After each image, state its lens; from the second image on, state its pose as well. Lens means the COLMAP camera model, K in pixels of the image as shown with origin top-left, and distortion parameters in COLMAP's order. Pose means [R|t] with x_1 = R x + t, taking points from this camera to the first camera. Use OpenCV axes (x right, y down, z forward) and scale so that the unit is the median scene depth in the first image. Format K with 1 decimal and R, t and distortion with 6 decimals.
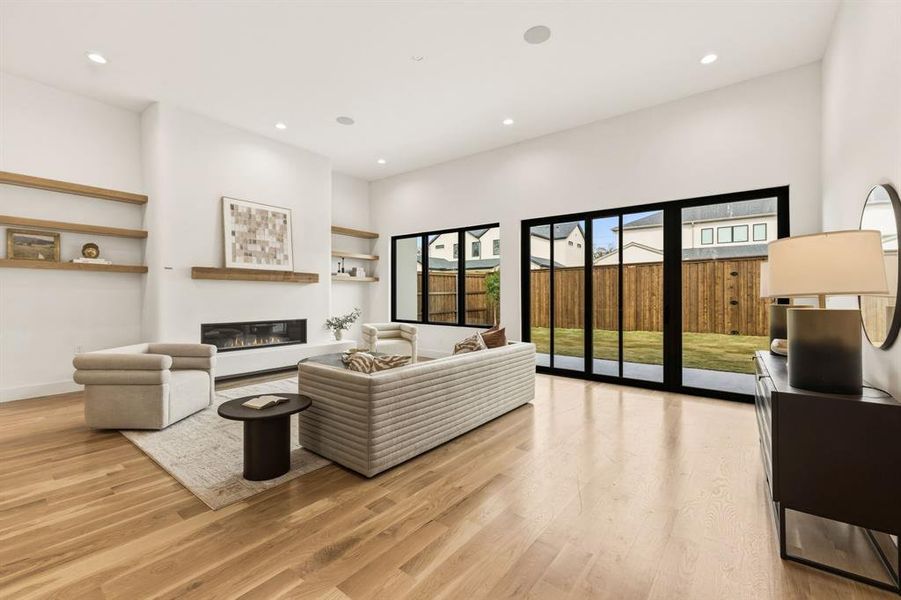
lens RADIAL K [[380.6, 0, 446.2], [0, 380.6, 288.7], [0, 0, 1]] dist [0.001043, 0.000102]
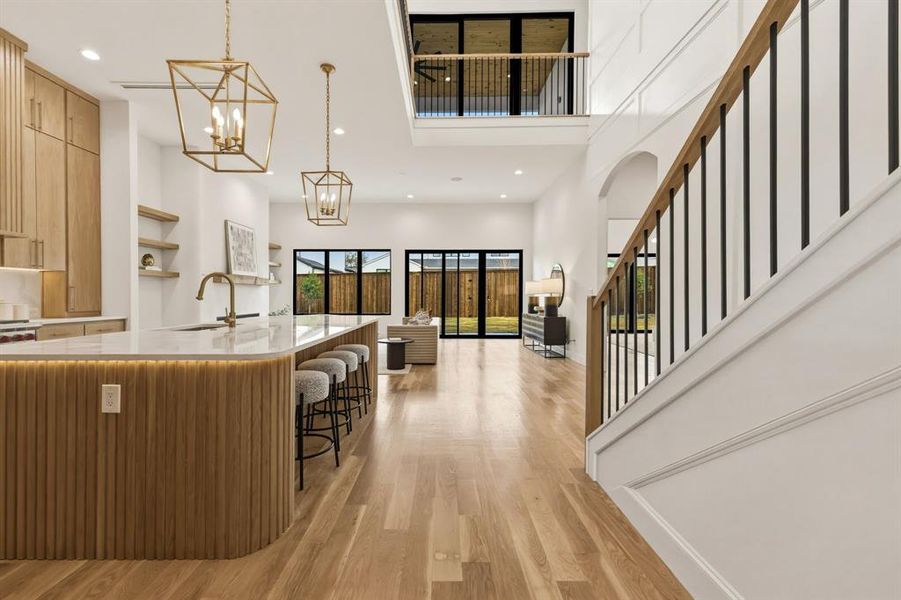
lens RADIAL K [[380.6, 0, 446.2], [0, 380.6, 288.7], [0, 0, 1]] dist [0.001043, 0.000102]
pose [[0.782873, 0.003313, 0.622172, -0.801747], [-0.004609, 0.999989, 0.000474, -0.009196], [-0.622164, -0.003239, 0.782880, -0.493582]]
